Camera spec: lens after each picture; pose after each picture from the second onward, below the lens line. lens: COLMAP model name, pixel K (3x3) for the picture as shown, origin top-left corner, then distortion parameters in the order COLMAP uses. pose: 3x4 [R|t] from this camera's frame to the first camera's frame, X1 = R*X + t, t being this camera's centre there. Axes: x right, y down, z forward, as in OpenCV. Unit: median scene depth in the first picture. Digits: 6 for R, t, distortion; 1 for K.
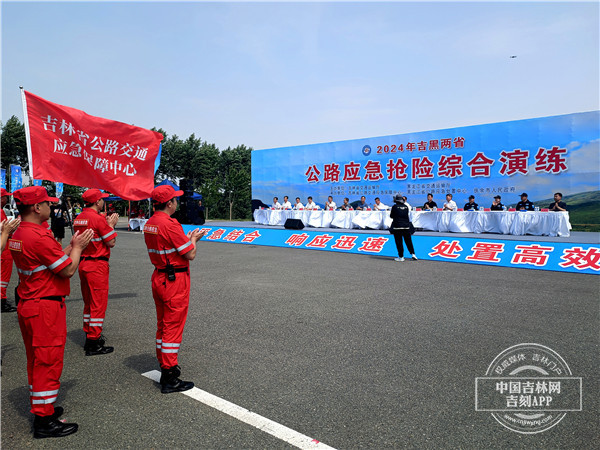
lens RADIAL K [[470.9, 0, 297.8], [0, 470.9, 223.8], [0, 0, 1]] dist [0.006960, 0.039716]
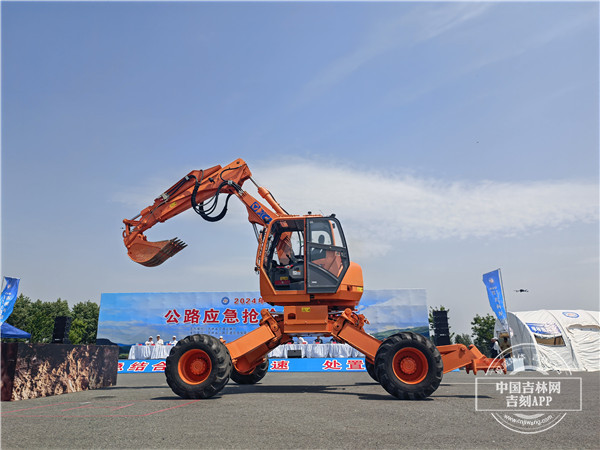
lens RADIAL K [[470.9, 0, 299.9], [0, 470.9, 226.0], [0, 0, 1]] dist [0.006960, 0.039716]
pose [[0.765993, 0.152641, 0.624464, -0.589602], [0.033680, 0.960538, -0.276102, 0.019402], [-0.641965, 0.232524, 0.730625, -0.183713]]
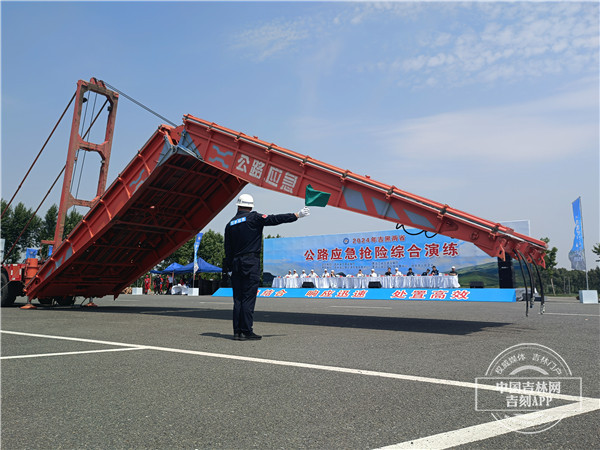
lens RADIAL K [[470.9, 0, 301.2], [0, 470.9, 225.3], [0, 0, 1]] dist [0.006960, 0.039716]
pose [[0.991488, 0.020915, 0.128507, -0.220975], [0.001193, 0.985513, -0.169598, 0.066010], [-0.130192, 0.168308, 0.977099, -0.579506]]
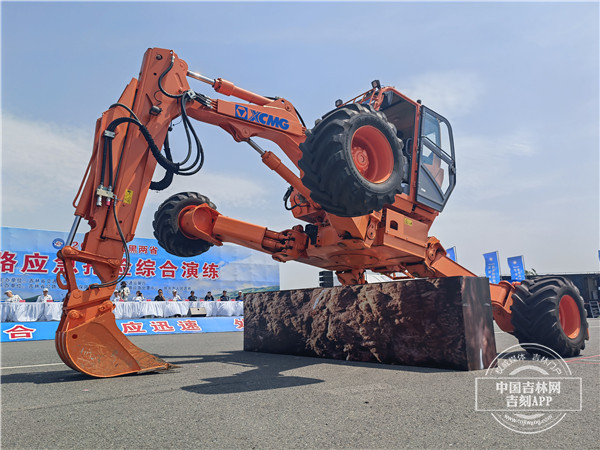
lens RADIAL K [[470.9, 0, 302.2], [0, 470.9, 222.6], [0, 0, 1]] dist [0.006960, 0.039716]
pose [[0.141908, 0.182043, 0.972997, -0.790515], [0.058113, 0.979717, -0.191775, 0.023037], [-0.988173, 0.083758, 0.128451, 0.372144]]
